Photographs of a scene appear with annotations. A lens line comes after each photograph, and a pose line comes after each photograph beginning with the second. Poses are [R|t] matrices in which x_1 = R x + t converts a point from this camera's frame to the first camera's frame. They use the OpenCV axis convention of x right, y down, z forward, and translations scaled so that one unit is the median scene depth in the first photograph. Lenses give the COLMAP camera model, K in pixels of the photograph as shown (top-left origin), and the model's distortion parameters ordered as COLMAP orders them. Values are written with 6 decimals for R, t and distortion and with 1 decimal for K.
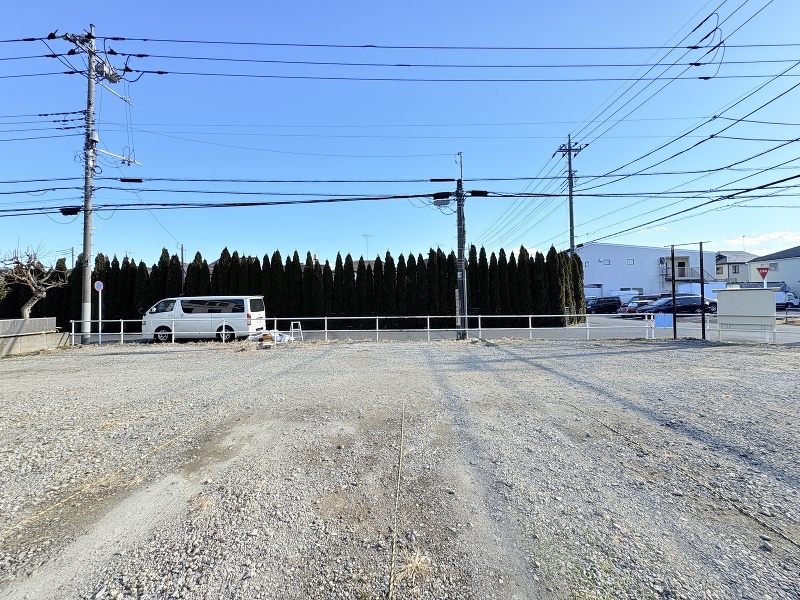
lens RADIAL K [[305.2, 0, 401.5], [0, 305.2, 301.9], [0, 0, 1]] dist [-0.002300, -0.000151]
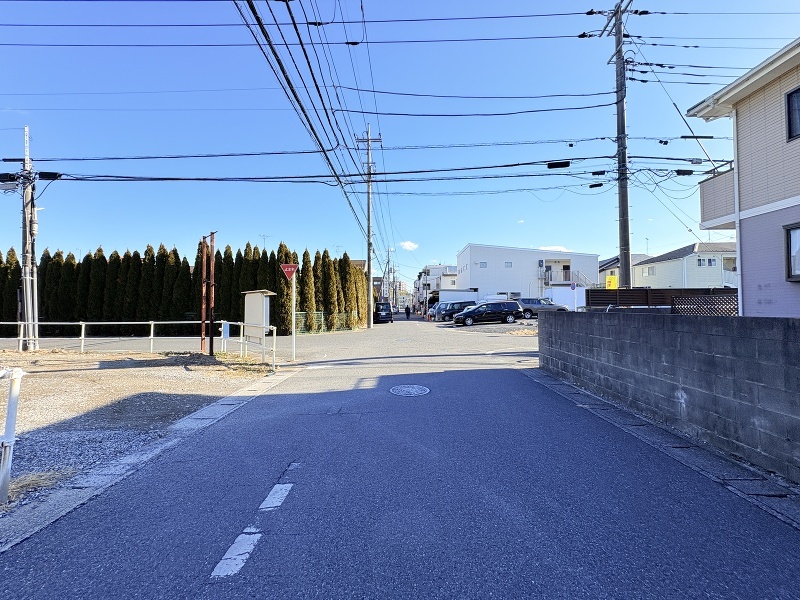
lens RADIAL K [[317.6, 0, 396.5], [0, 317.6, 303.7], [0, 0, 1]] dist [0.004183, 0.000494]
pose [[0.999973, 0.007394, 0.000145, 0.967610], [-0.007393, 0.999936, -0.008595, -0.004355], [-0.000209, 0.008594, 0.999963, 0.103570]]
